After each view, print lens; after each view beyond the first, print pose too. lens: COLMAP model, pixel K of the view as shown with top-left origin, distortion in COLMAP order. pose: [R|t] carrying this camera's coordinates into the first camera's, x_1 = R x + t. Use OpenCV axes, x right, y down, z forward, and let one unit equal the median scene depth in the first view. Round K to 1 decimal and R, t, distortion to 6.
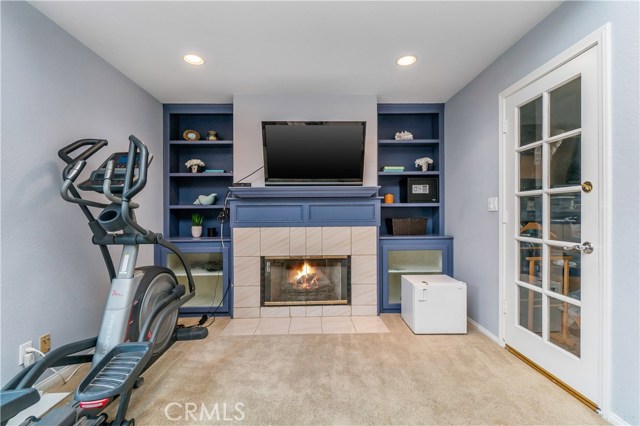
lens RADIAL K [[281.2, 0, 316.3], [0, 281.2, 211.1], [0, 0, 1]] dist [-0.002041, -0.000191]
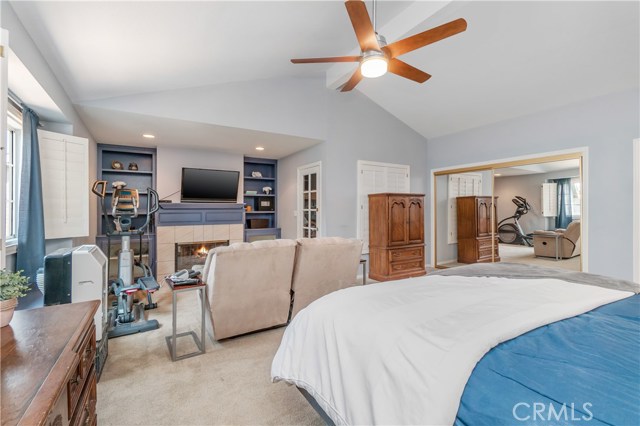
lens RADIAL K [[281.2, 0, 316.3], [0, 281.2, 211.1], [0, 0, 1]] dist [-0.002041, -0.000191]
pose [[0.860752, 0.000506, 0.509025, -0.322492], [-0.007134, 0.999913, 0.011069, -0.056671], [-0.508975, -0.013159, 0.860681, -0.869335]]
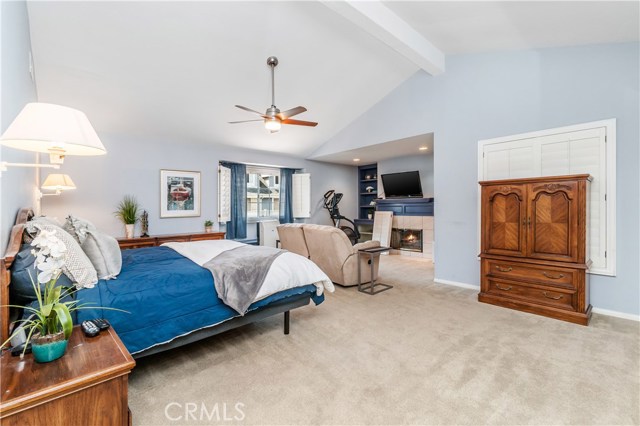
lens RADIAL K [[281.2, 0, 316.3], [0, 281.2, 211.1], [0, 0, 1]] dist [-0.002041, -0.000191]
pose [[0.648161, 0.014996, -0.761356, 1.216887], [0.016984, 0.999273, 0.034141, -0.071709], [0.761314, -0.035060, 0.647435, -0.999555]]
